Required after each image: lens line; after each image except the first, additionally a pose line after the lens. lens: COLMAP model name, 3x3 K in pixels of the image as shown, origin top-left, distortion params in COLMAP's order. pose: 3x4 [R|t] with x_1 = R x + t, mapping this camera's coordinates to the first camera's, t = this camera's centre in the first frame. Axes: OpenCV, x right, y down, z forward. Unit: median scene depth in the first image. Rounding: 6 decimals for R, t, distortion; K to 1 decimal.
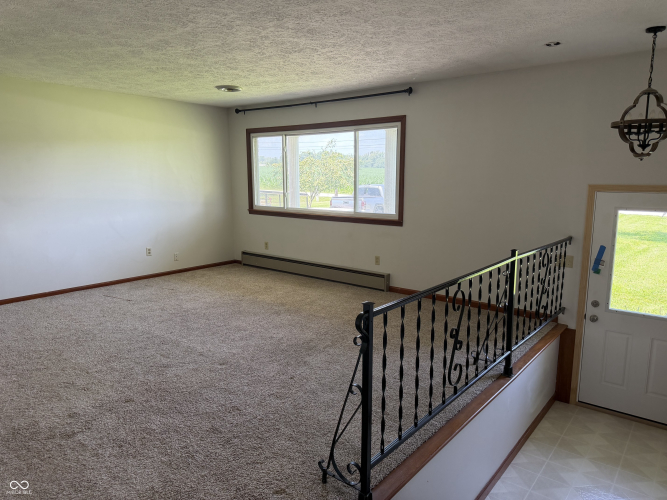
lens RADIAL K [[469.4, 0, 332.5], [0, 469.4, 252.7], [0, 0, 1]] dist [0.077268, -0.097431]
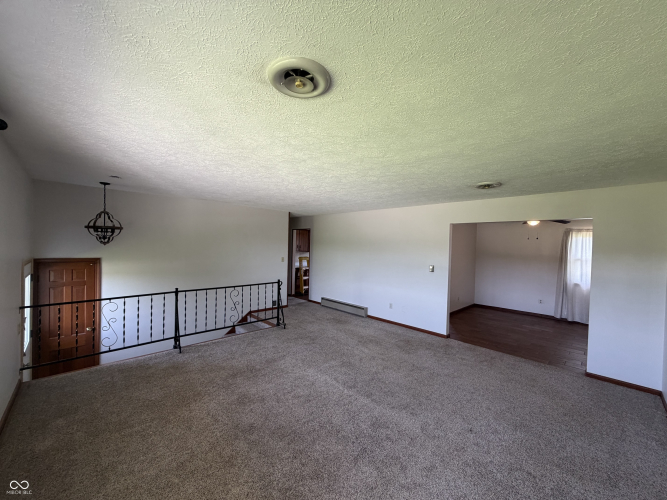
lens RADIAL K [[265.7, 0, 332.2], [0, 265.7, 249.5], [0, 0, 1]] dist [-0.000449, -0.000236]
pose [[-0.991477, -0.028885, 0.127041, -0.441110], [-0.004926, 0.982727, 0.184996, -0.384455], [-0.130190, 0.182793, -0.974493, 1.955411]]
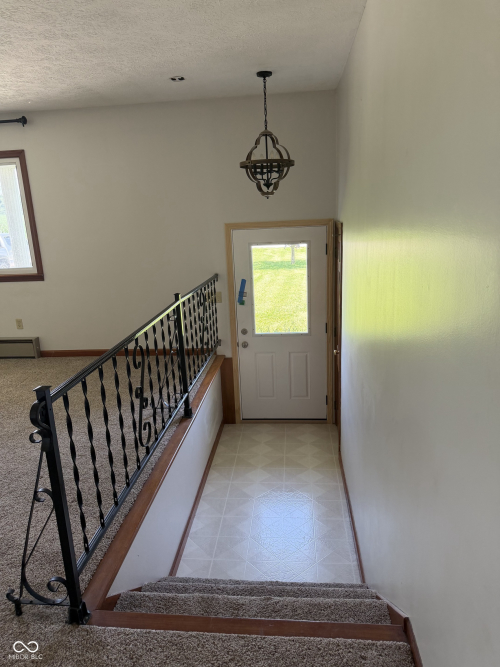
lens RADIAL K [[469.4, 0, 249.8], [0, 469.4, 336.1], [0, 0, 1]] dist [0.077268, -0.097431]
pose [[0.834285, -0.176590, 0.522287, -0.018315], [0.134405, 0.983880, 0.117964, -0.013180], [-0.534699, -0.028217, 0.844571, 0.081026]]
